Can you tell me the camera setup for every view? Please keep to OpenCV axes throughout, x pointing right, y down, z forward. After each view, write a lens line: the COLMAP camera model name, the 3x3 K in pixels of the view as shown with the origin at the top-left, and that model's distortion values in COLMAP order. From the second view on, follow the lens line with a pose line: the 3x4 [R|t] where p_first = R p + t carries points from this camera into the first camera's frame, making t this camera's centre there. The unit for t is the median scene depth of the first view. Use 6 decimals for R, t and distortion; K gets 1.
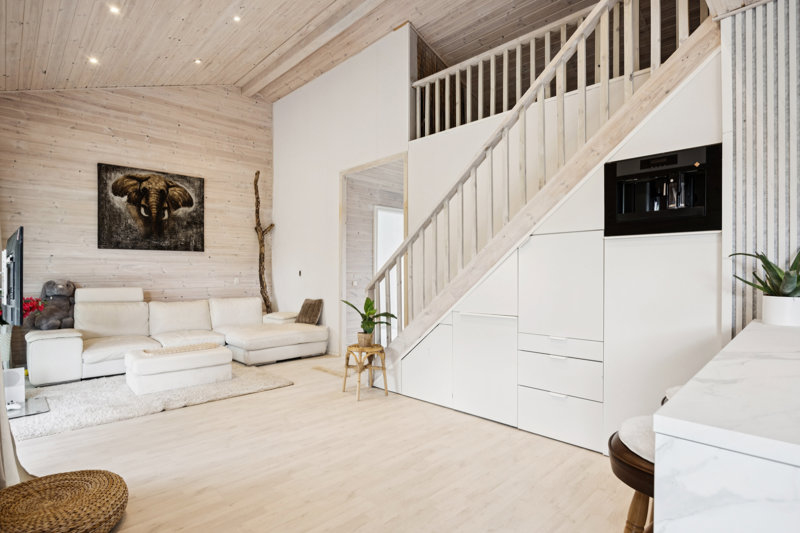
lens RADIAL K [[411.4, 0, 398.0], [0, 411.4, 272.4], [0, 0, 1]] dist [0.000664, -0.000459]
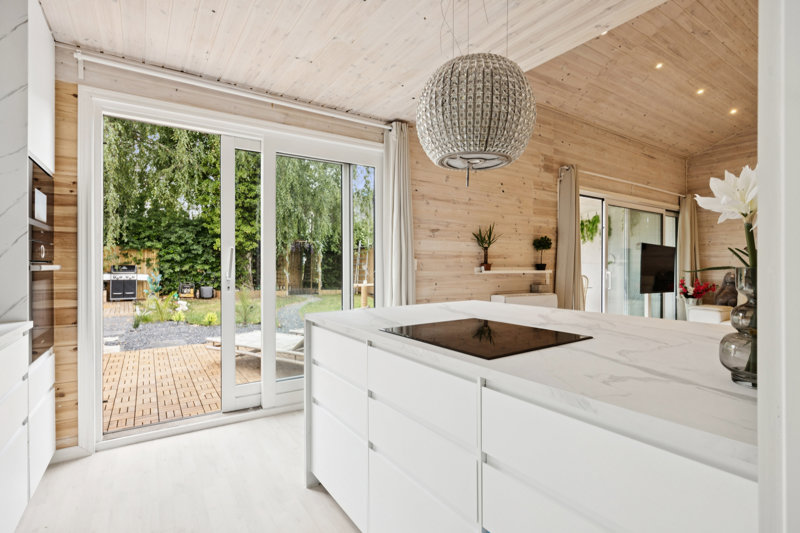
lens RADIAL K [[388.2, 0, 406.2], [0, 388.2, 262.4], [0, 0, 1]] dist [-0.008211, -0.000301]
pose [[-0.174794, -0.009701, -0.984557, 0.596914], [0.002923, 0.999942, -0.010372, -0.001739], [0.984601, -0.004691, -0.174755, 0.129528]]
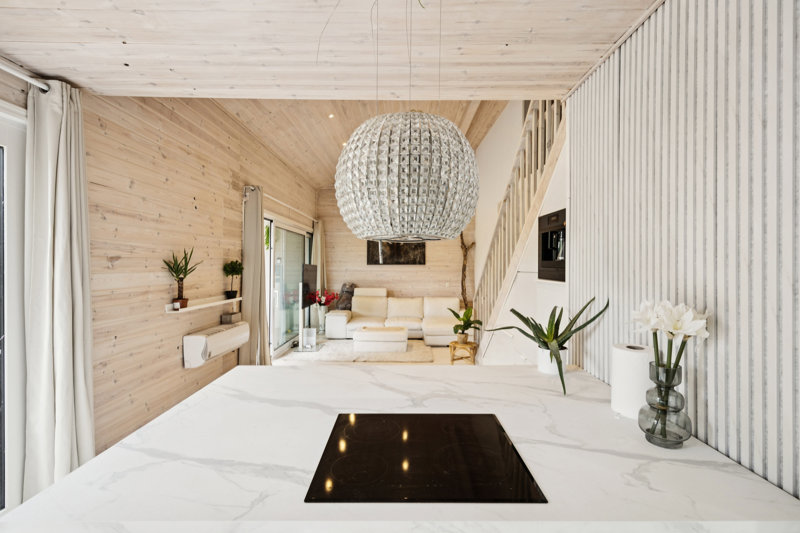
lens RADIAL K [[374.6, 0, 400.4], [0, 374.6, 264.9], [0, 0, 1]] dist [-0.000354, -0.000074]
pose [[0.716545, 0.002449, -0.697536, 0.466972], [-0.000439, 0.999995, 0.003059, -0.061966], [0.697541, -0.001885, 0.716543, -0.030800]]
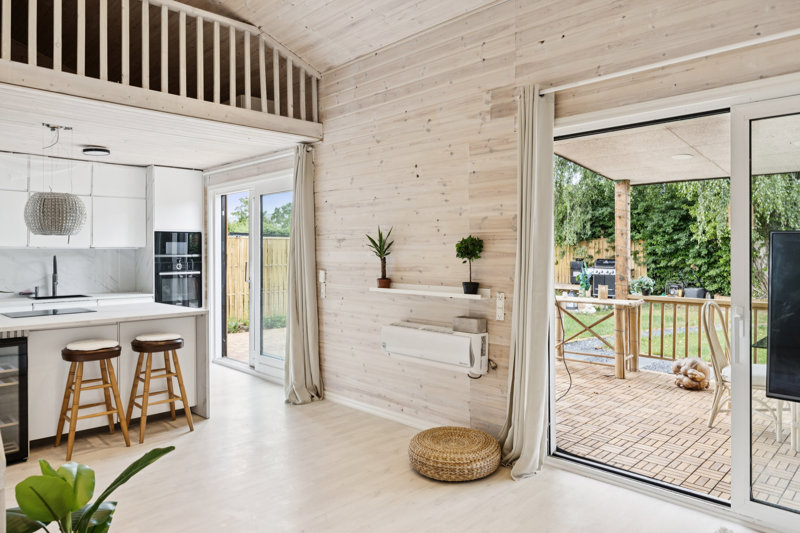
lens RADIAL K [[528.4, 0, 403.6], [0, 528.4, 255.3], [0, 0, 1]] dist [-0.011565, -0.001088]
pose [[-0.999033, 0.003839, -0.043792, -0.189656], [0.003829, 0.999993, 0.000302, -0.042718], [0.043792, 0.000134, -0.999041, 0.970484]]
